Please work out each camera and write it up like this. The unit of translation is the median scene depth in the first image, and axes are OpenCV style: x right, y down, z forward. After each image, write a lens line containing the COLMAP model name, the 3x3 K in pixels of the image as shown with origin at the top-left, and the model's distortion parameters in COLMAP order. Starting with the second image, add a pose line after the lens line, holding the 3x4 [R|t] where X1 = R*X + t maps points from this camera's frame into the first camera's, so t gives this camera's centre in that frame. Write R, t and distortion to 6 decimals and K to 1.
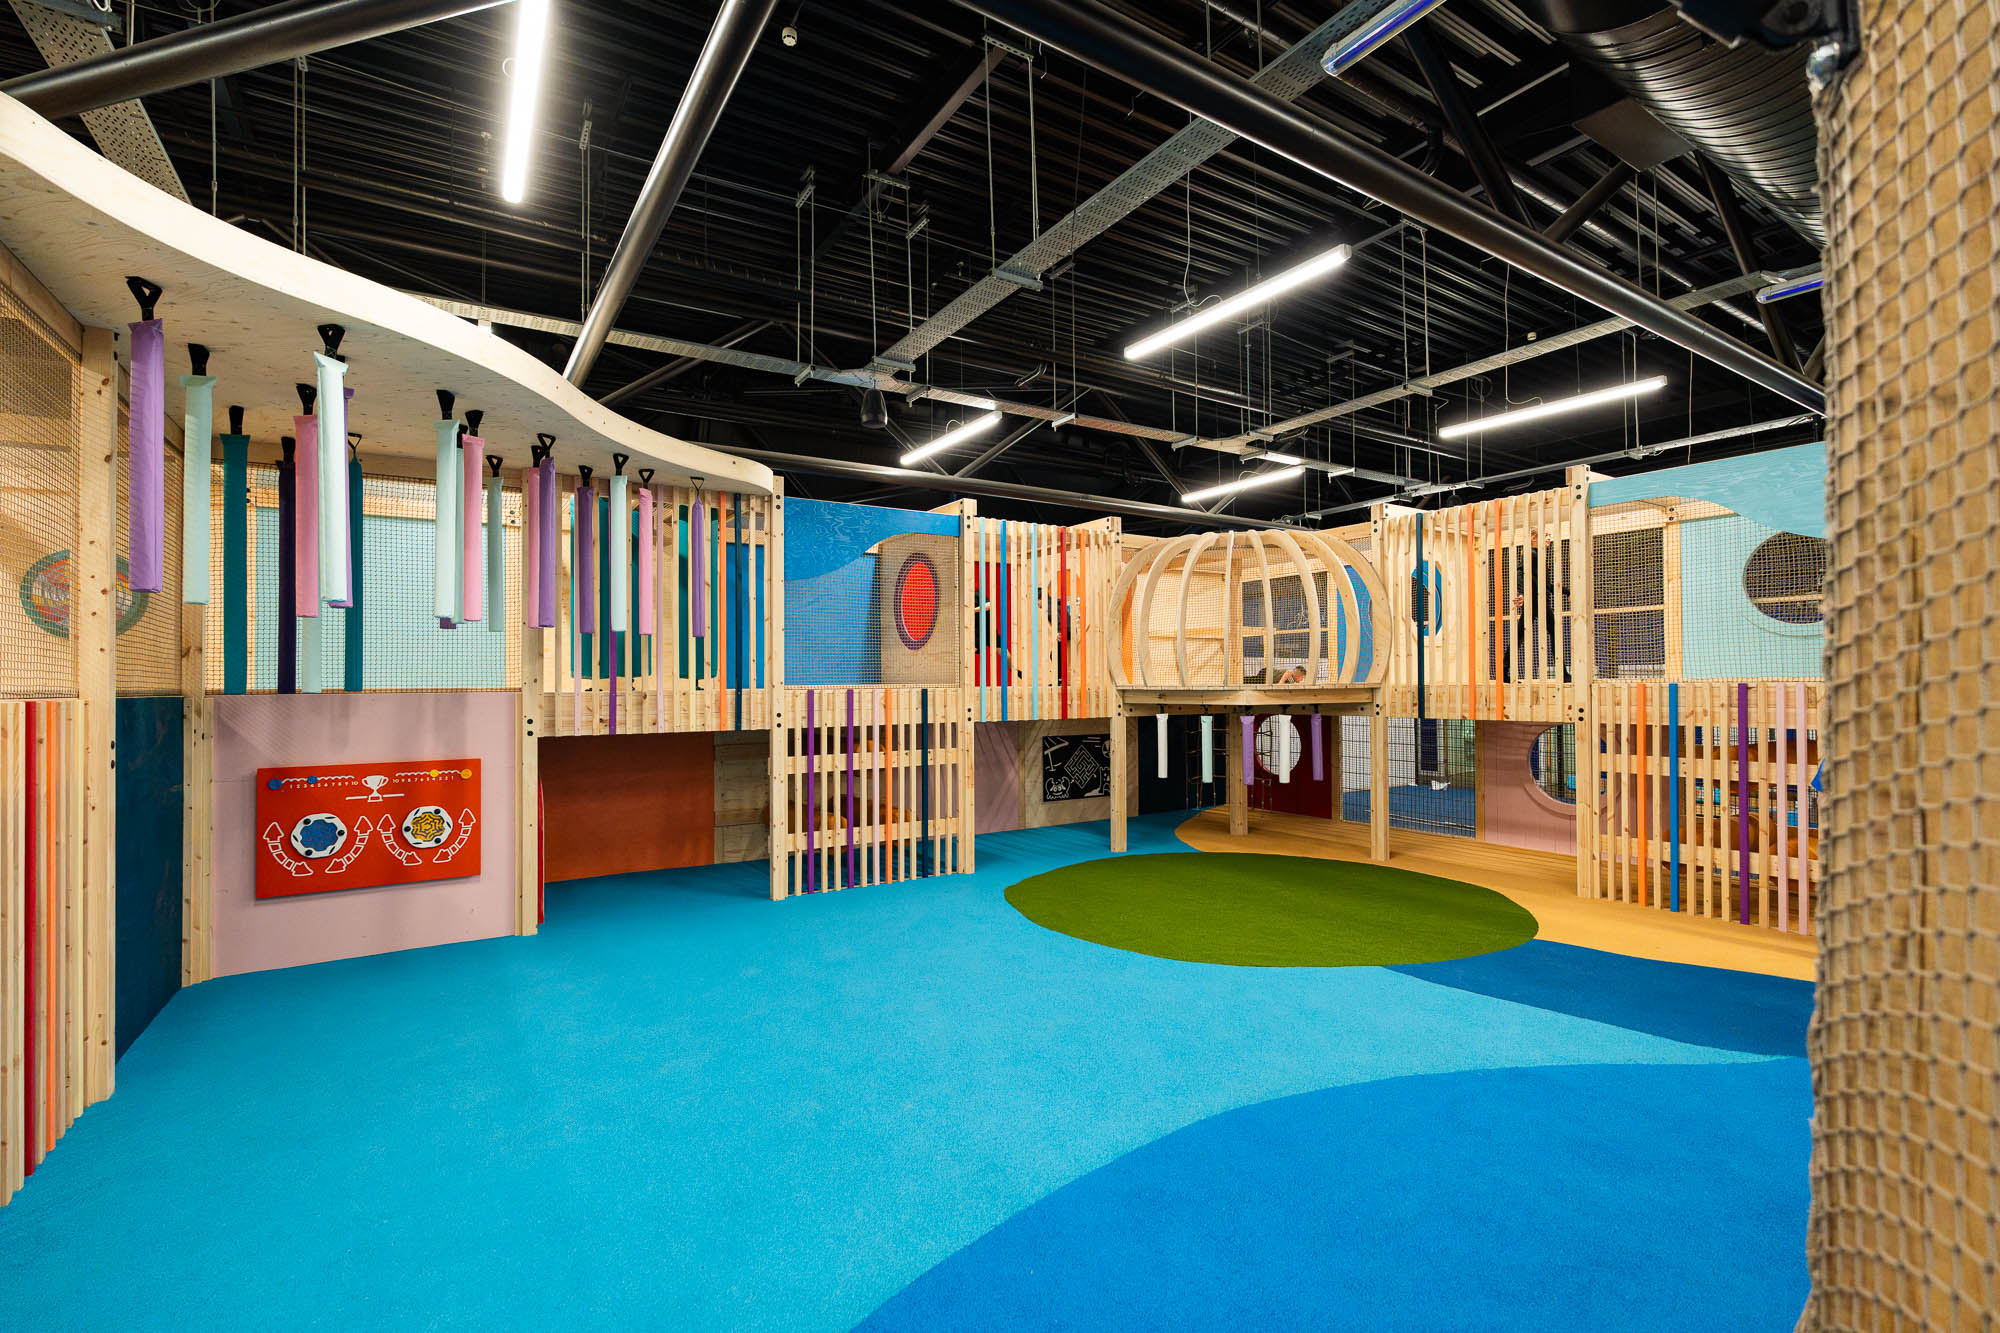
lens RADIAL K [[891.6, 0, 1001.7], [0, 891.6, 671.7], [0, 0, 1]] dist [0.020426, 0.000068]
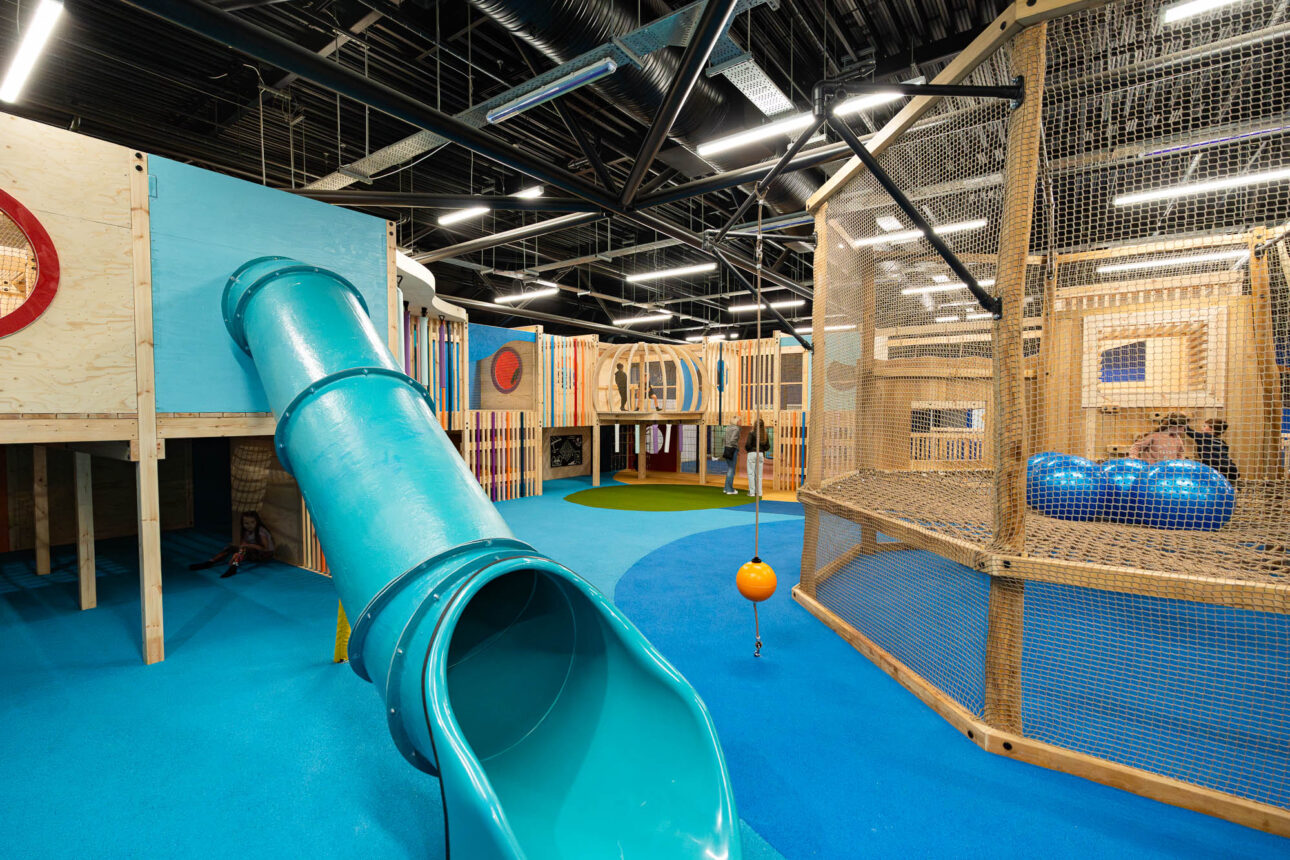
lens RADIAL K [[577.4, 0, 645.0], [0, 577.4, 430.0], [0, 0, 1]] dist [-0.008029, 0.000305]
pose [[0.929945, -0.004683, 0.367670, -0.305177], [-0.011900, 0.999012, 0.042823, -0.000731], [-0.367507, -0.044198, 0.928970, -0.397703]]
